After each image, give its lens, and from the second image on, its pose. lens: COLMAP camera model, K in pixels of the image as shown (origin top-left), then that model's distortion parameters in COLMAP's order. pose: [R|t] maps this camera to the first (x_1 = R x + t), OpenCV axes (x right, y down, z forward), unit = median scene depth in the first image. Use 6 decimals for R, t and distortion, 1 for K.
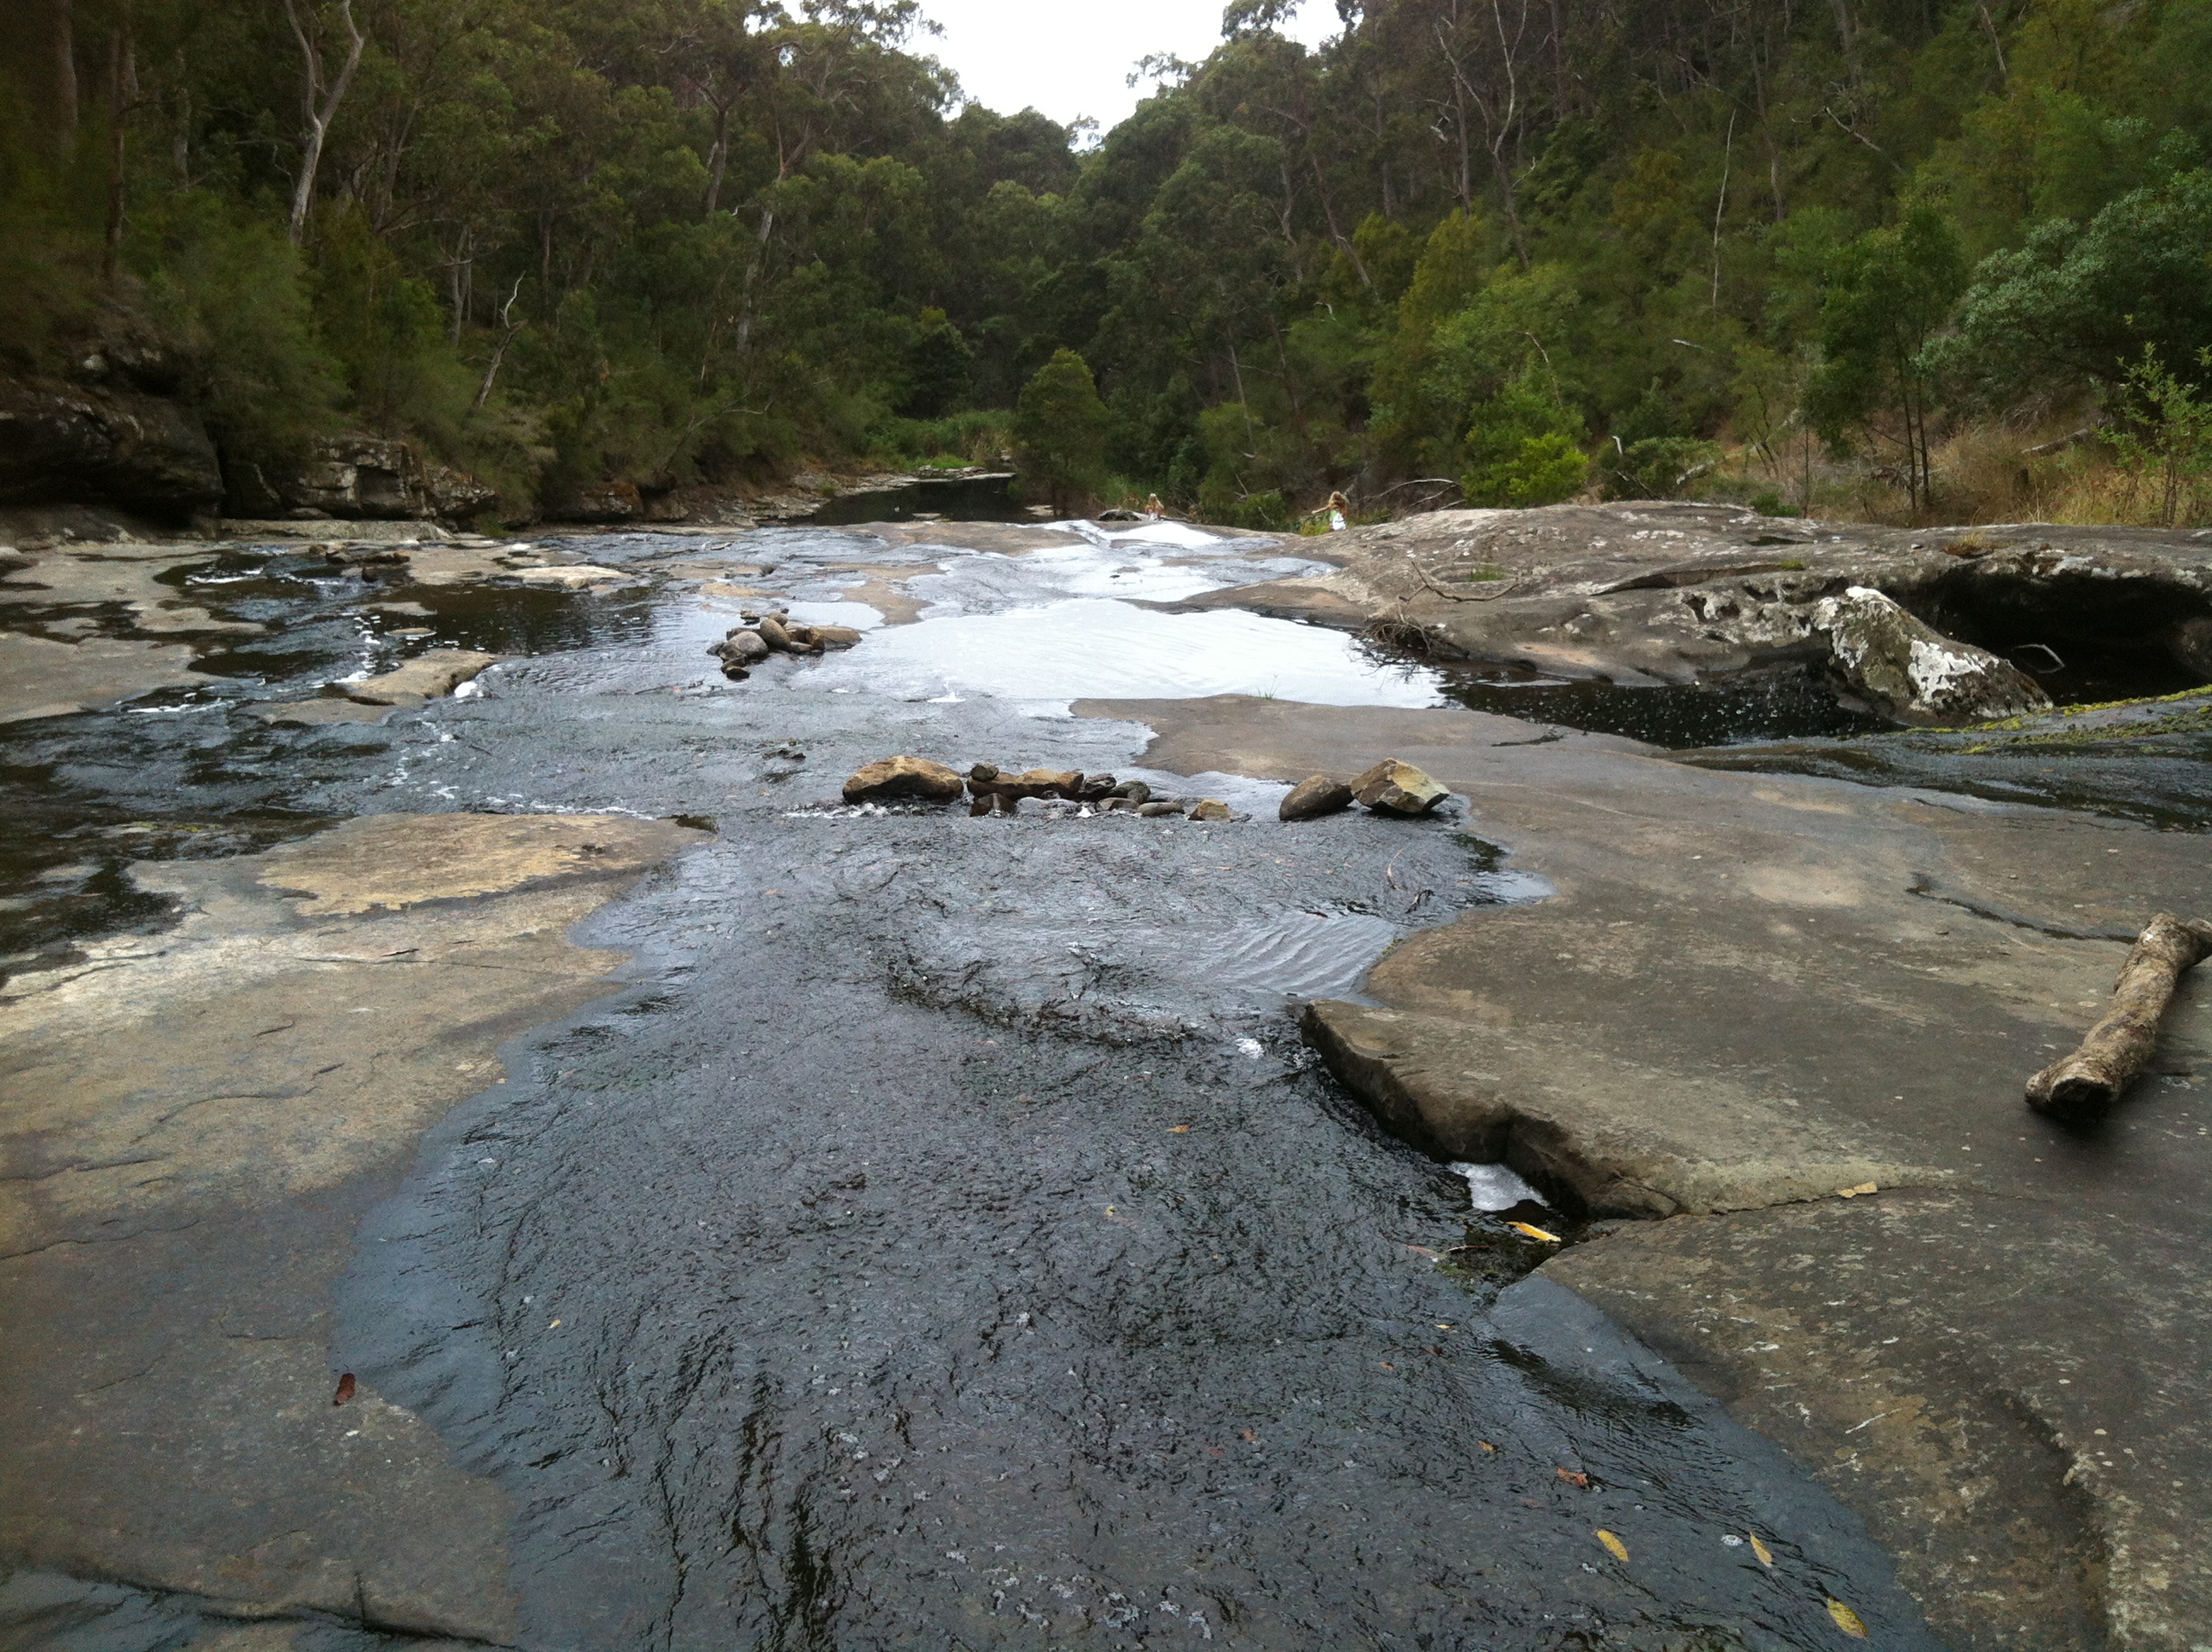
lens RADIAL K [[2254.3, 0, 1109.2], [0, 2254.3, 883.5], [0, 0, 1]] dist [0.092472, -0.226217]
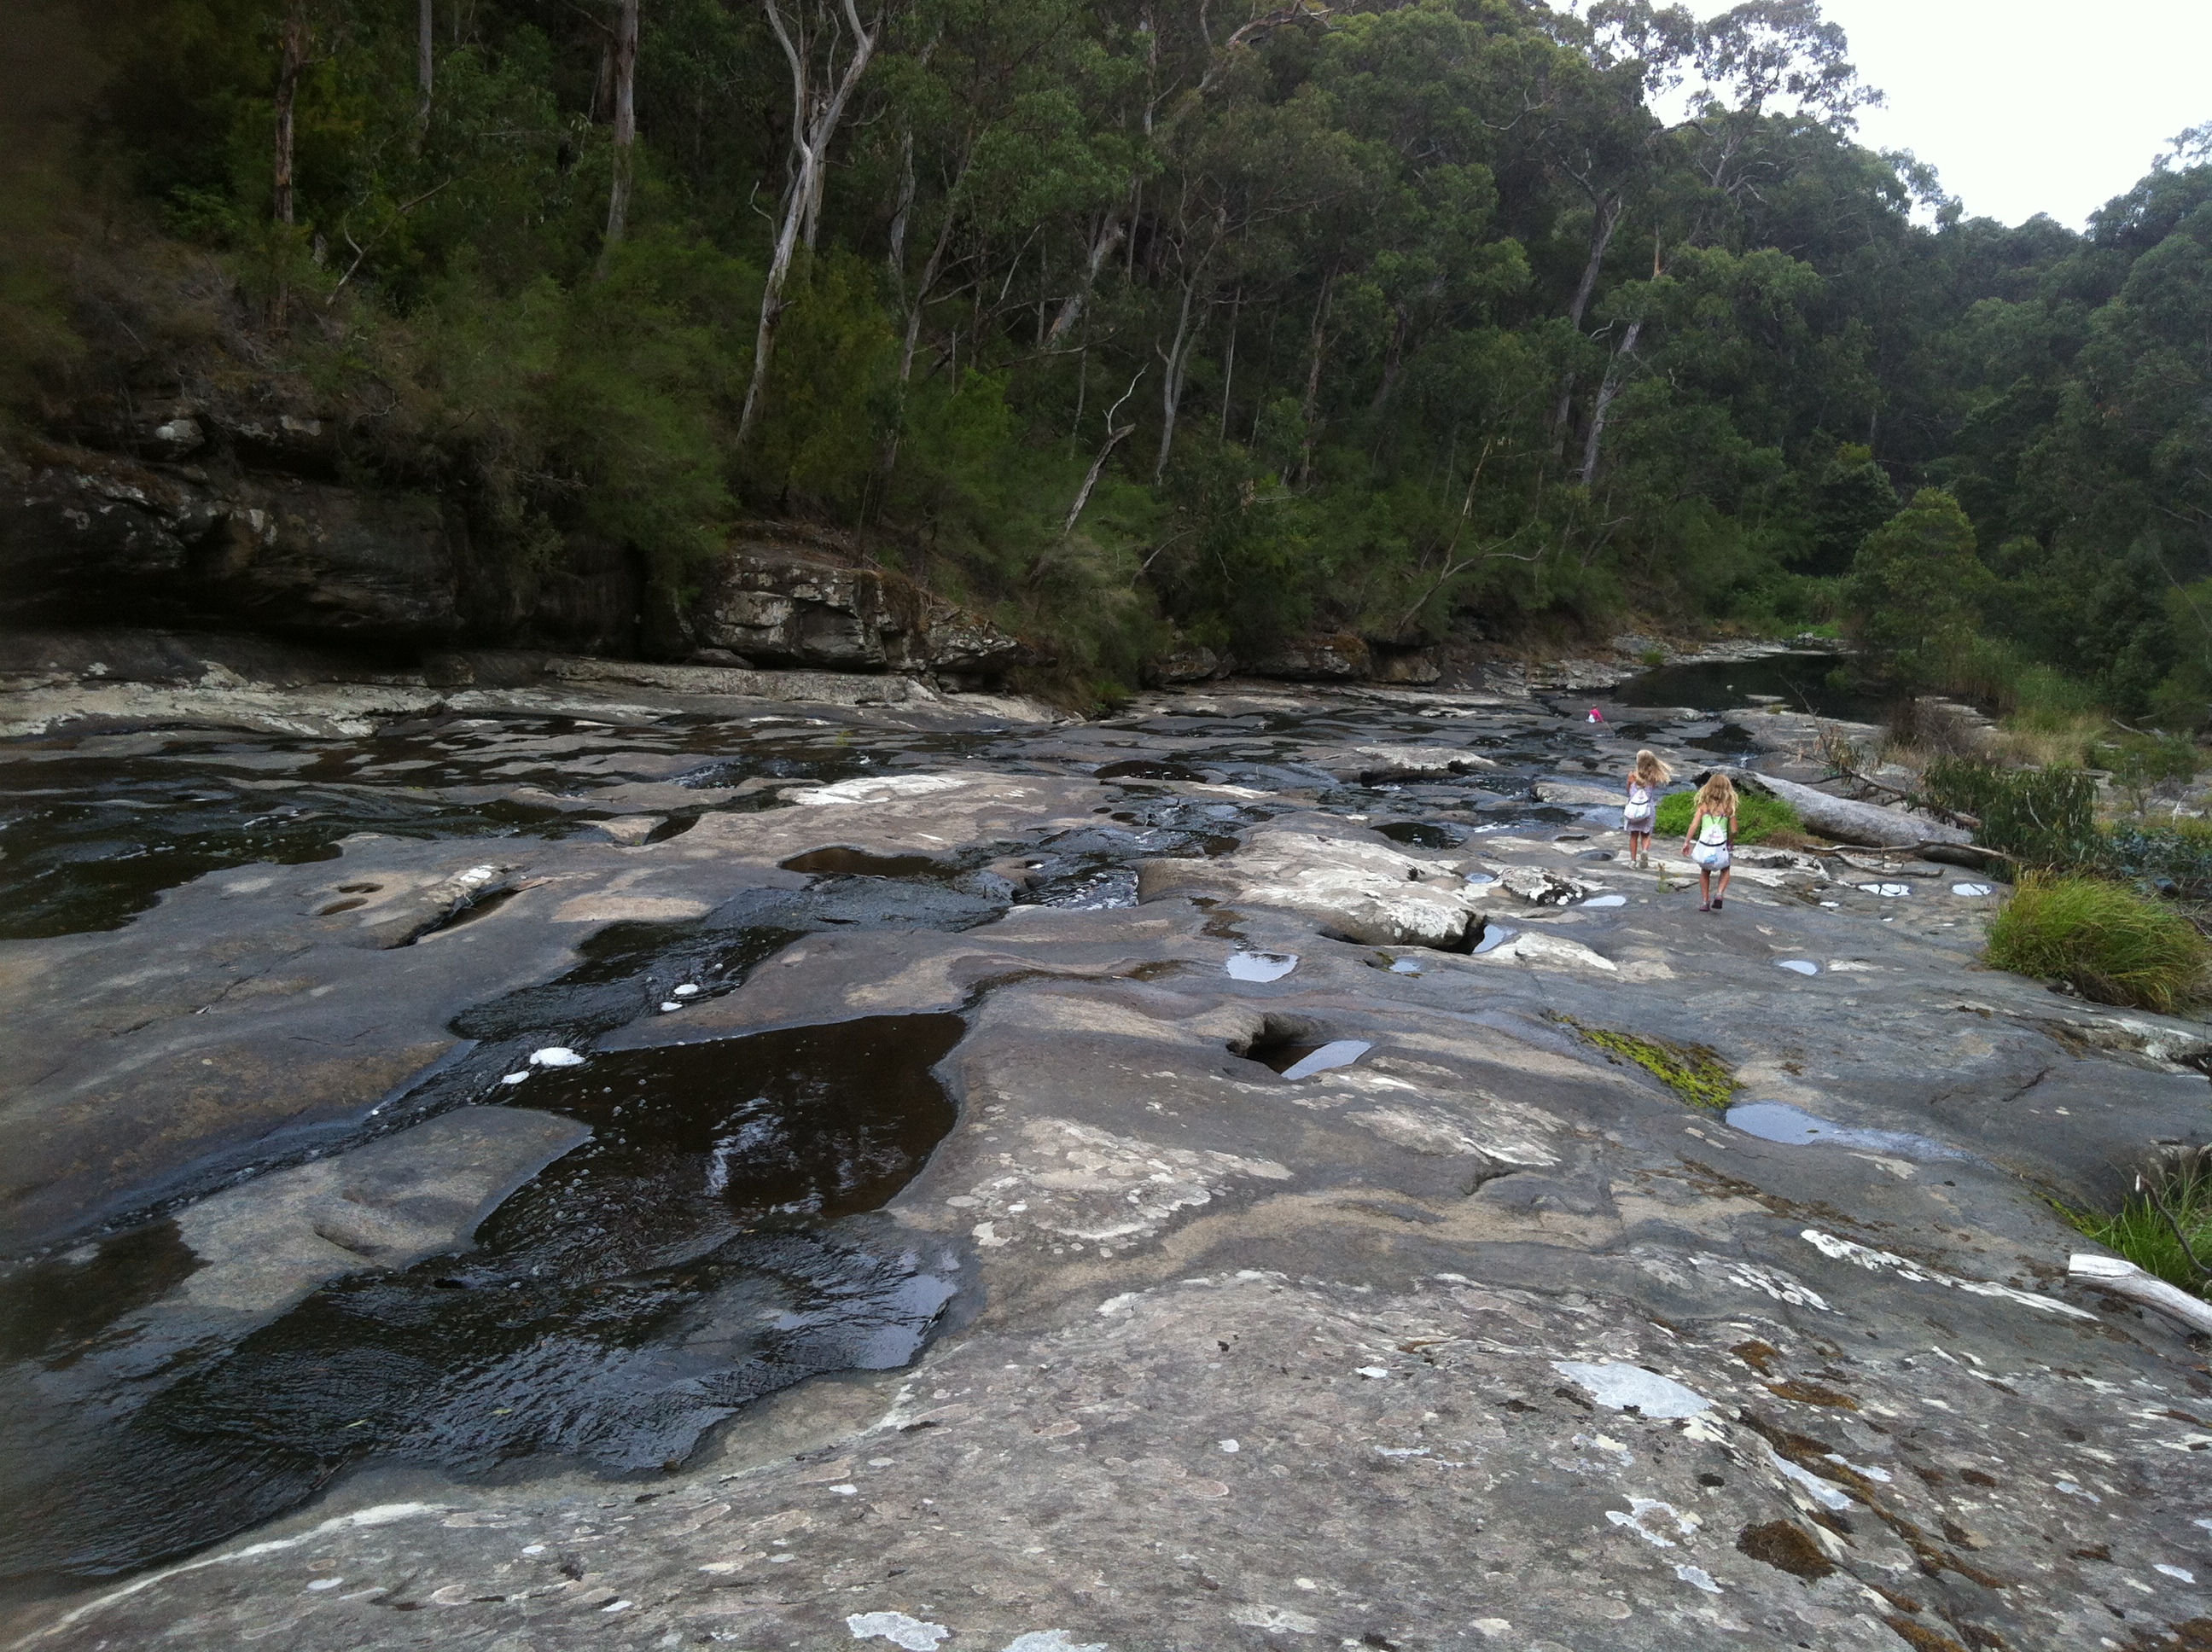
lens RADIAL K [[2185.8, 0, 1078.9], [0, 2185.8, 823.6], [0, 0, 1]] dist [0.024844, 0.019511]
pose [[0.891002, 0.106492, -0.441334, 0.076604], [-0.141967, 0.988705, -0.048043, -0.085858], [0.431233, 0.105461, 0.896056, 0.387890]]
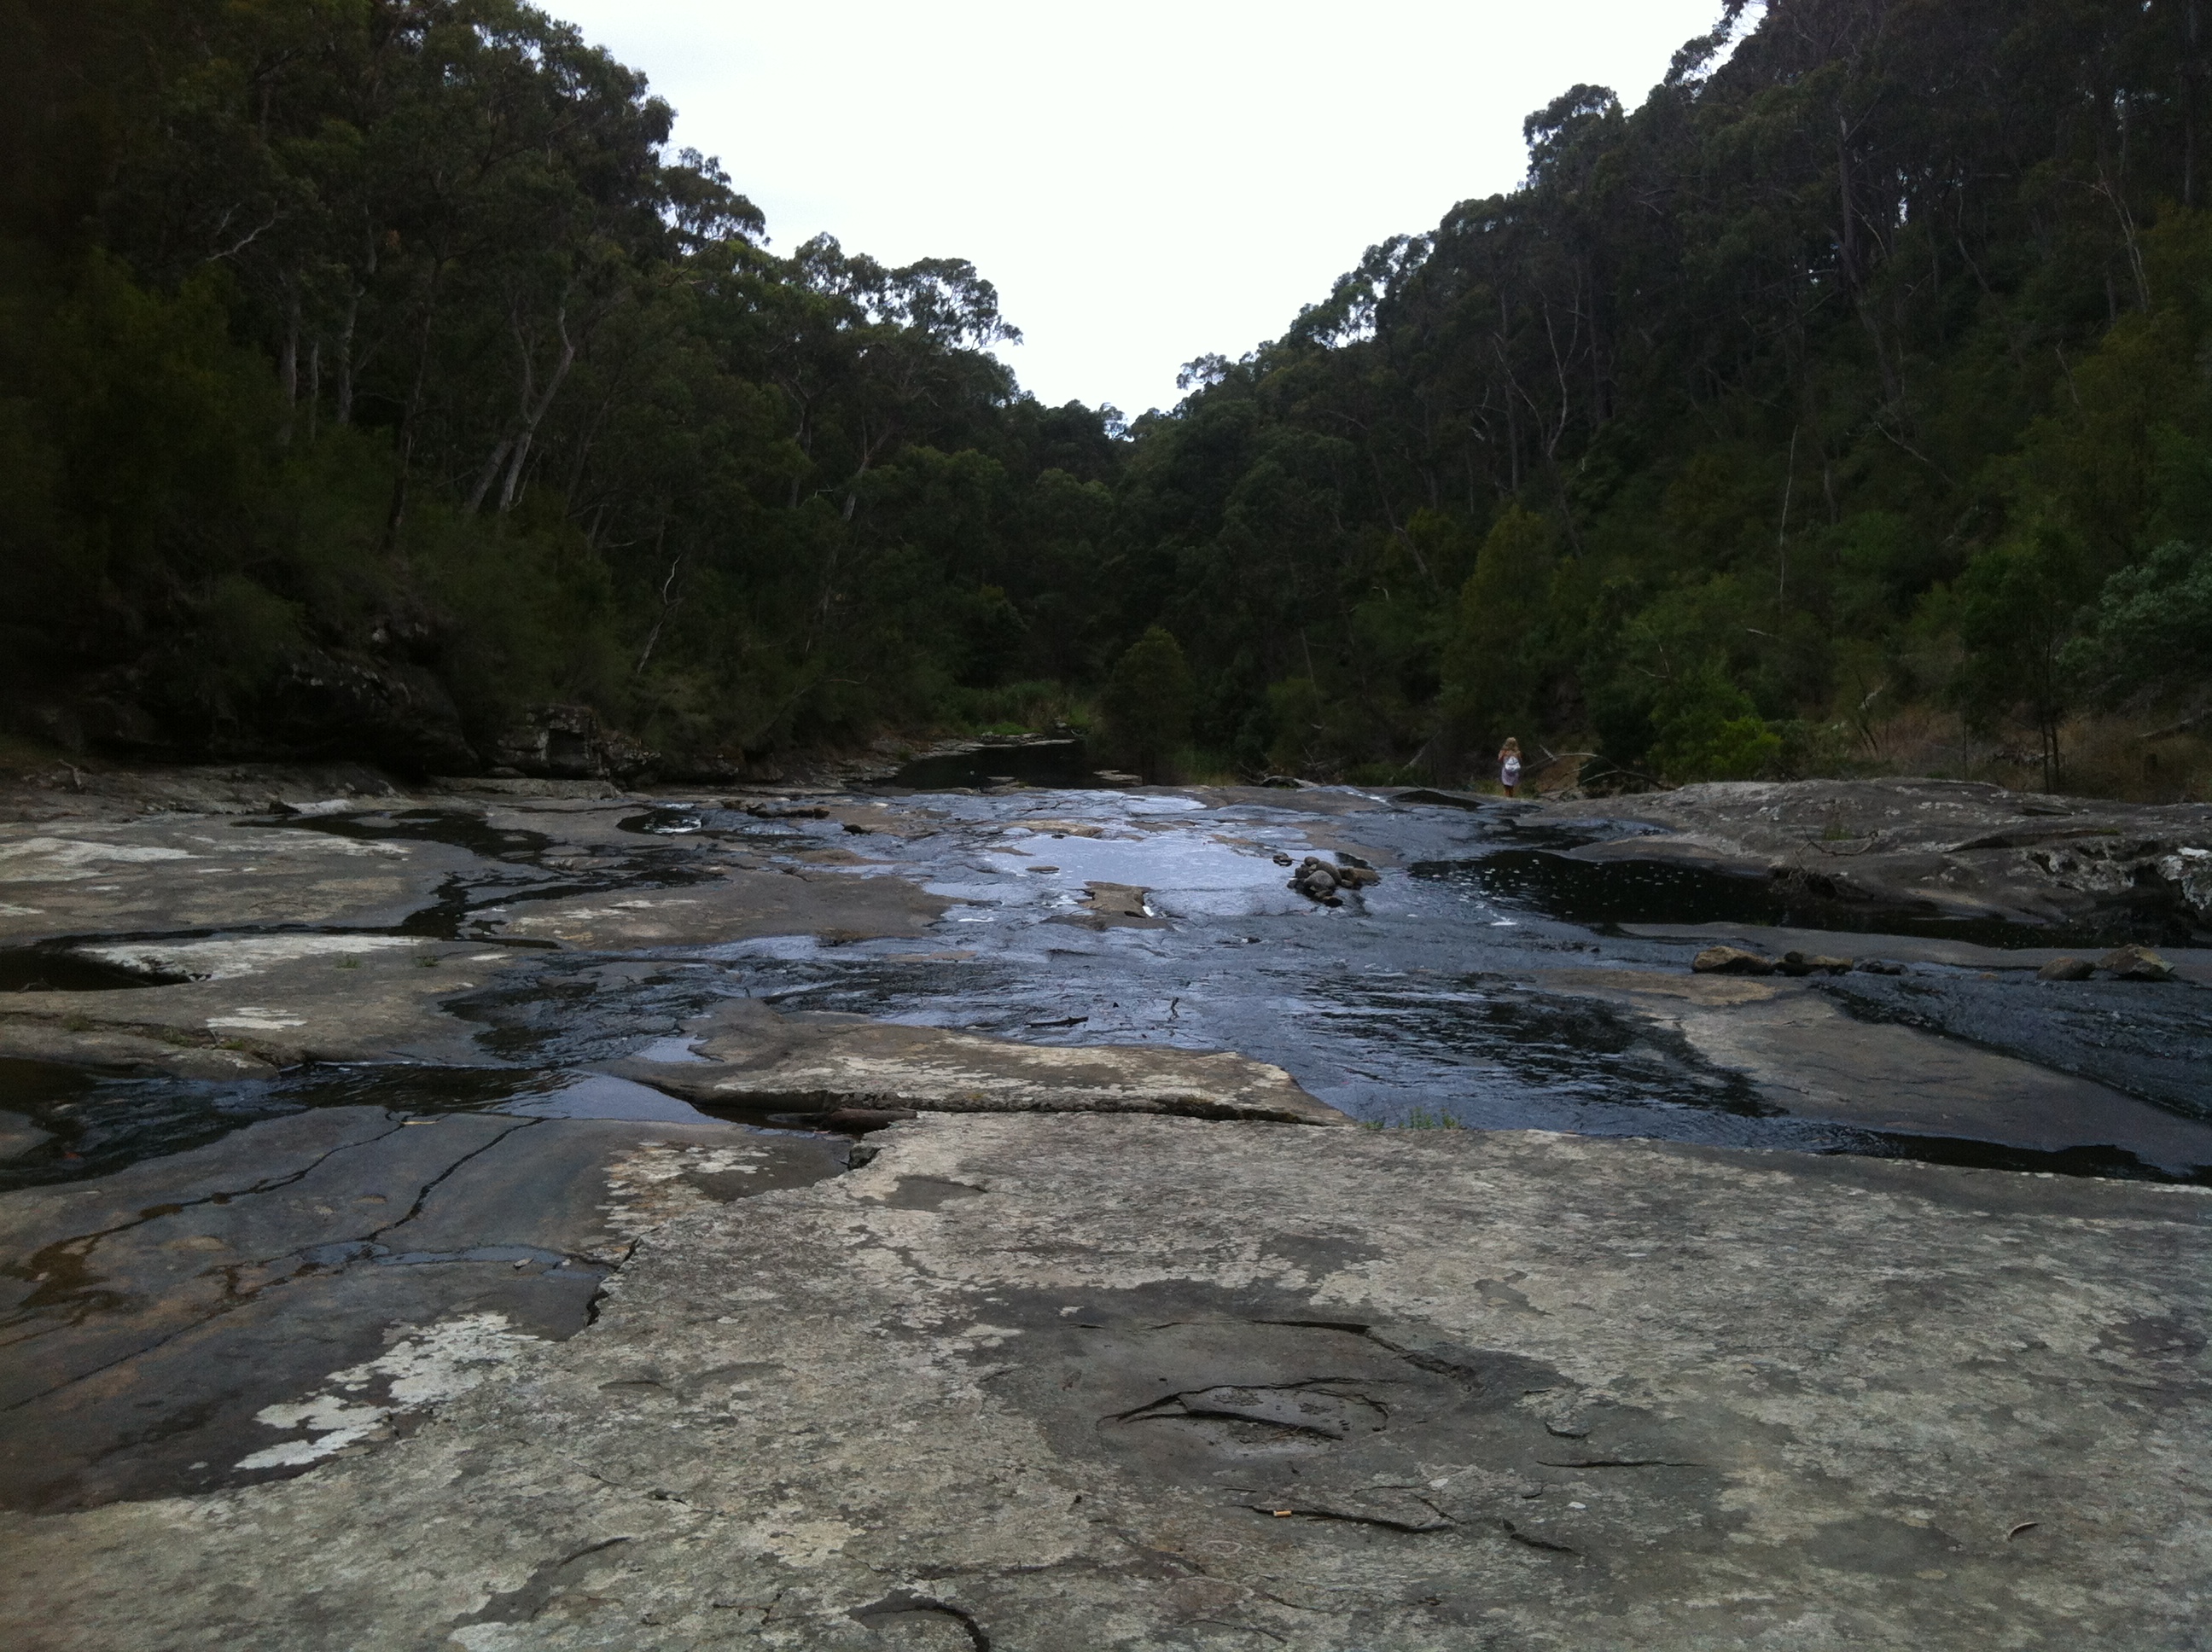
lens RADIAL K [[2278.4, 0, 1106.0], [0, 2278.4, 826.0], [0, 0, 1]] dist [0.166158, -0.487302]
pose [[0.999835, 0.012142, 0.013547, -0.078309], [-0.010111, 0.989955, -0.141022, 0.012366], [-0.015123, 0.140861, 0.989914, -0.073936]]
